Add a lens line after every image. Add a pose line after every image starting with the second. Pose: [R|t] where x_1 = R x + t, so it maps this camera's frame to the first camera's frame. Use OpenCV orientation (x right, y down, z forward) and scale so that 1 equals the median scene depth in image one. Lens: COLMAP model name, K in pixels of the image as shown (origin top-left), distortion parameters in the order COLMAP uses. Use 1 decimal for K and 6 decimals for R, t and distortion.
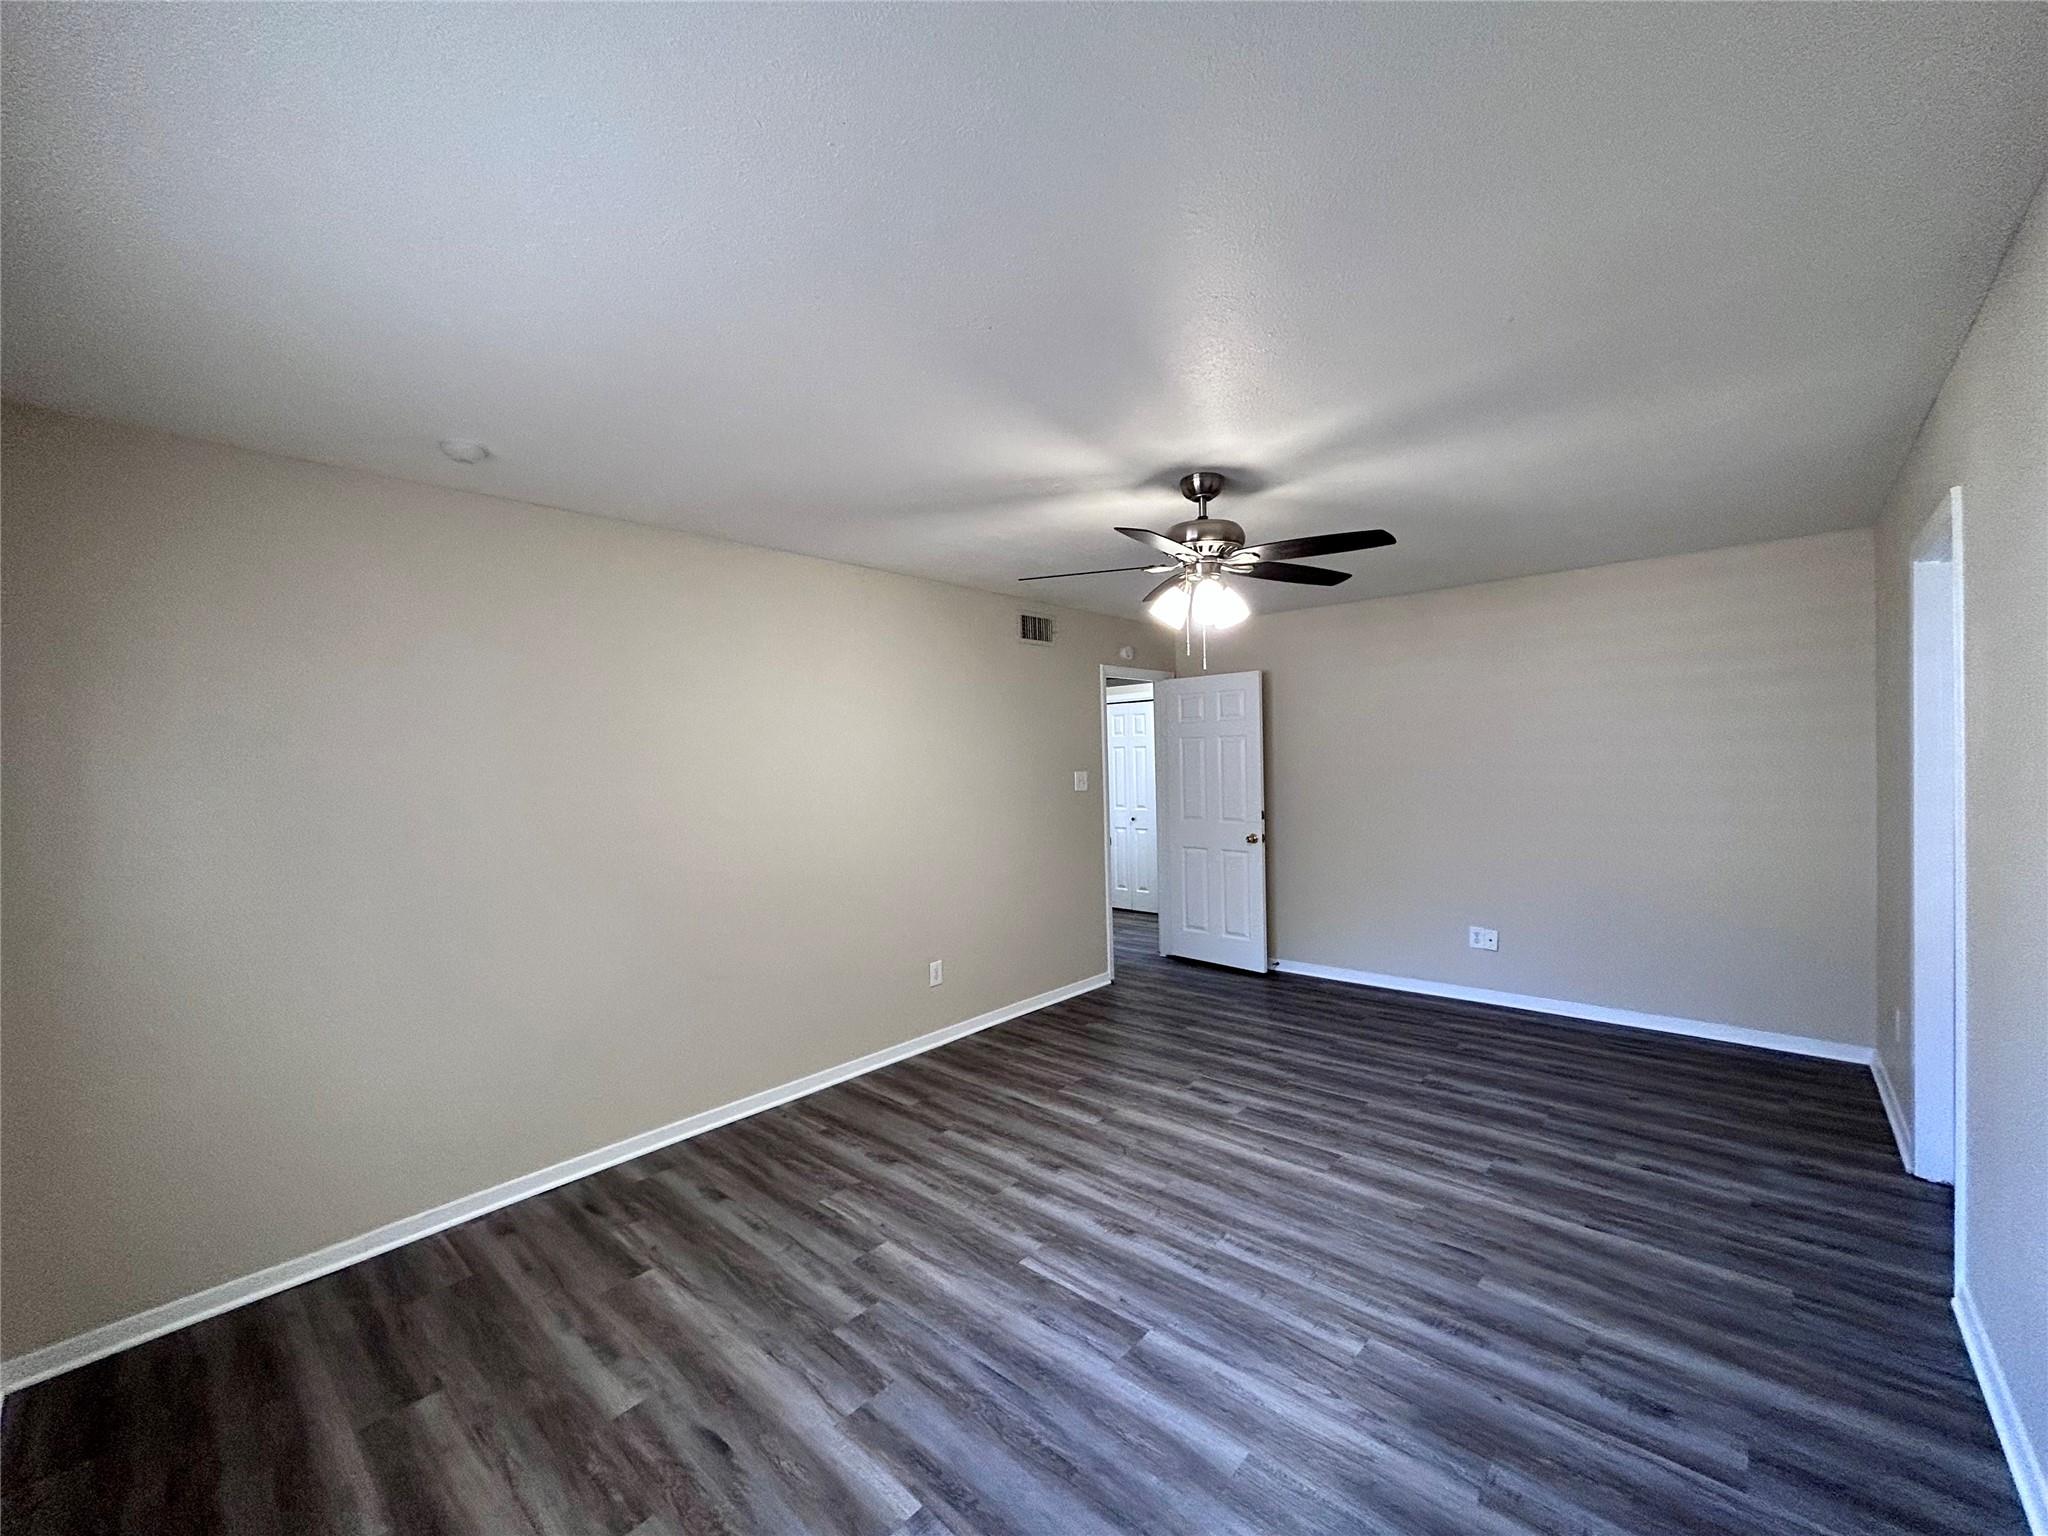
lens RADIAL K [[826.2, 0, 991.7], [0, 826.2, 768.3], [0, 0, 1]] dist [0.000358, -0.000198]
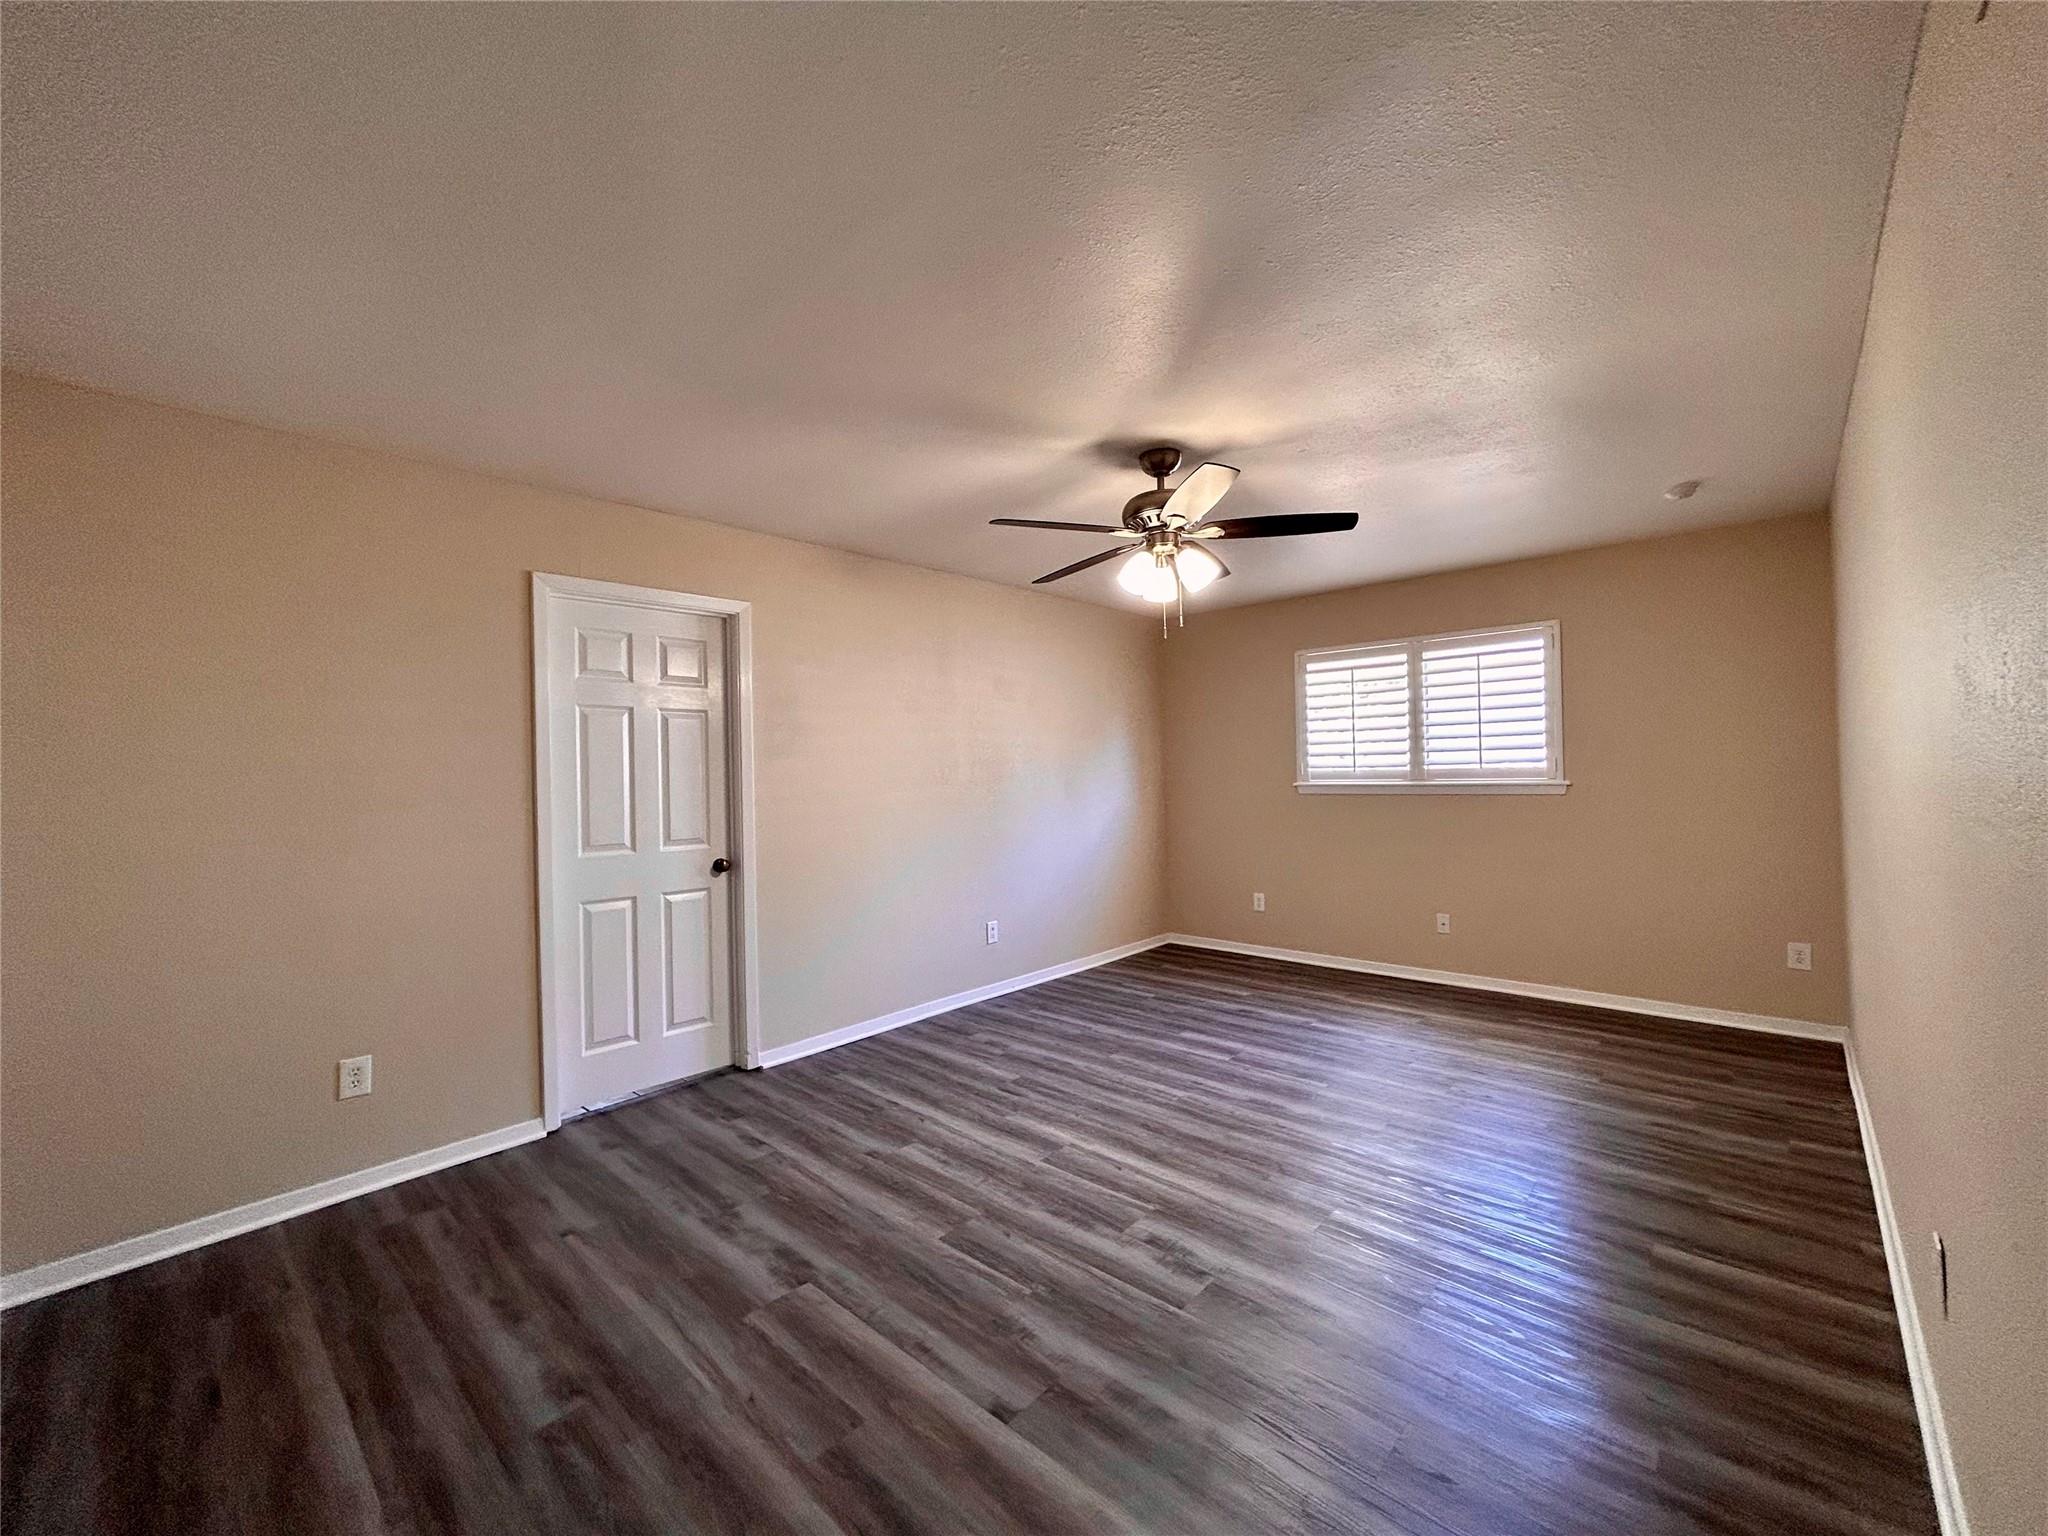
lens RADIAL K [[826.2, 0, 991.7], [0, 826.2, 768.3], [0, 0, 1]] dist [0.000358, -0.000198]
pose [[-0.998651, 0.049923, 0.014277, 0.454339], [0.049988, 0.998741, 0.004186, 0.025819], [-0.014050, 0.004894, -0.999889, 1.973979]]
